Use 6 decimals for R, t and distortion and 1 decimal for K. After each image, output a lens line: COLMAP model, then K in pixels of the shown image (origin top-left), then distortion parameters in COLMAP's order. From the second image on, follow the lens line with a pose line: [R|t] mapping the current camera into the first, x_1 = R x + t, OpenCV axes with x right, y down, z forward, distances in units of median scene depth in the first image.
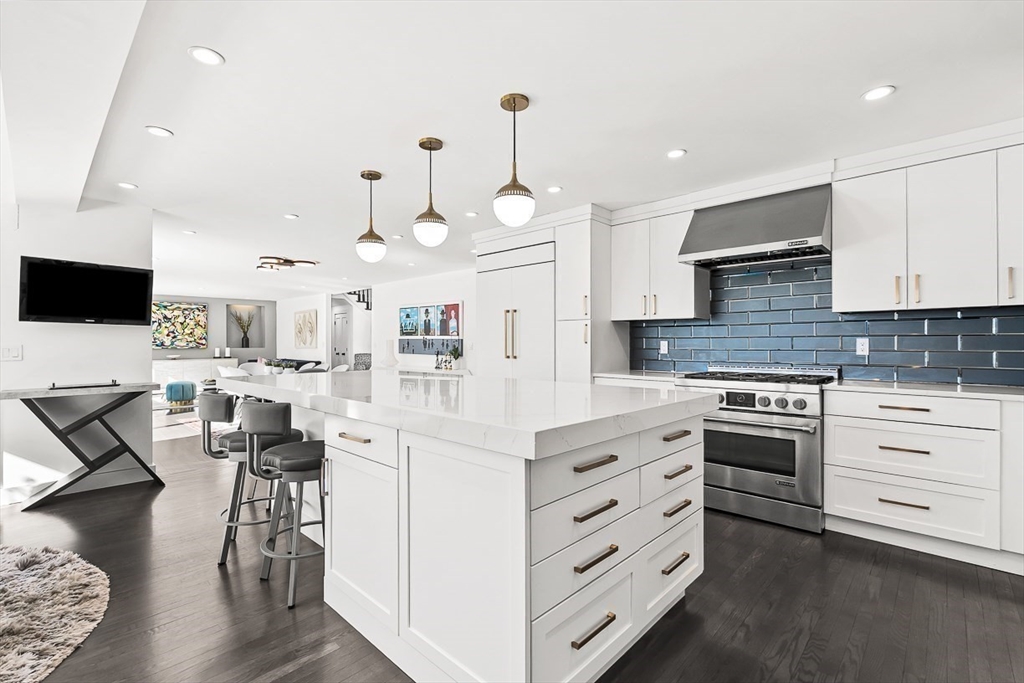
lens RADIAL K [[462.9, 0, 511.5], [0, 462.9, 342.0], [0, 0, 1]] dist [0.000544, 0.000085]
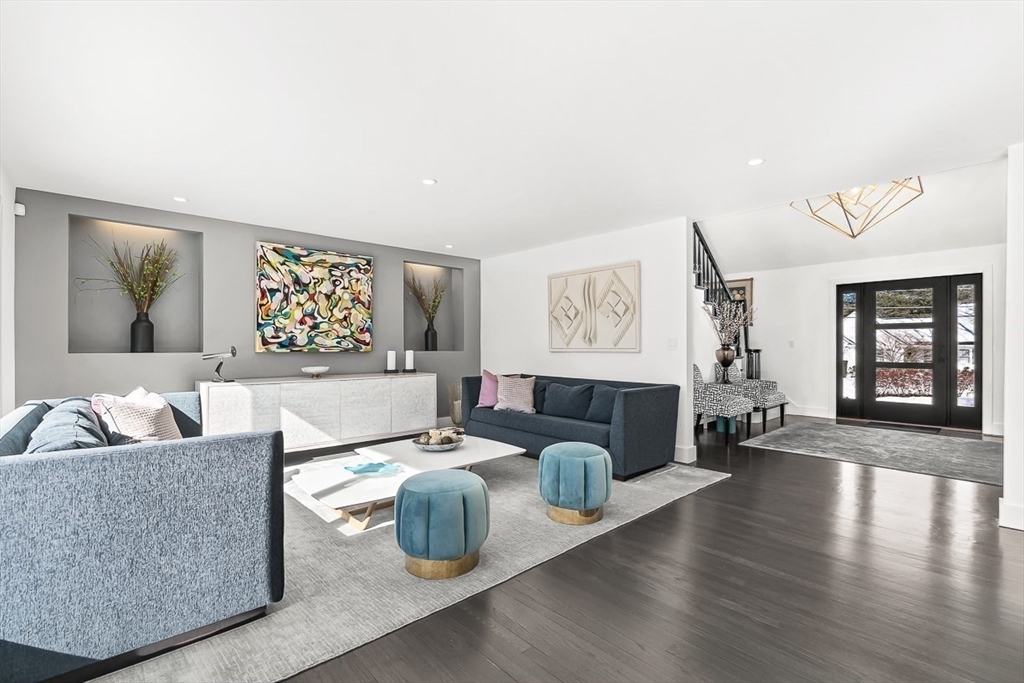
lens RADIAL K [[462.9, 0, 509.5], [0, 462.9, 345.1], [0, 0, 1]] dist [0.000544, 0.000085]
pose [[0.996840, 0.004396, -0.079309, -0.496737], [-0.004262, 0.999989, 0.001857, 0.005556], [0.079316, -0.001513, 0.996848, 0.560990]]
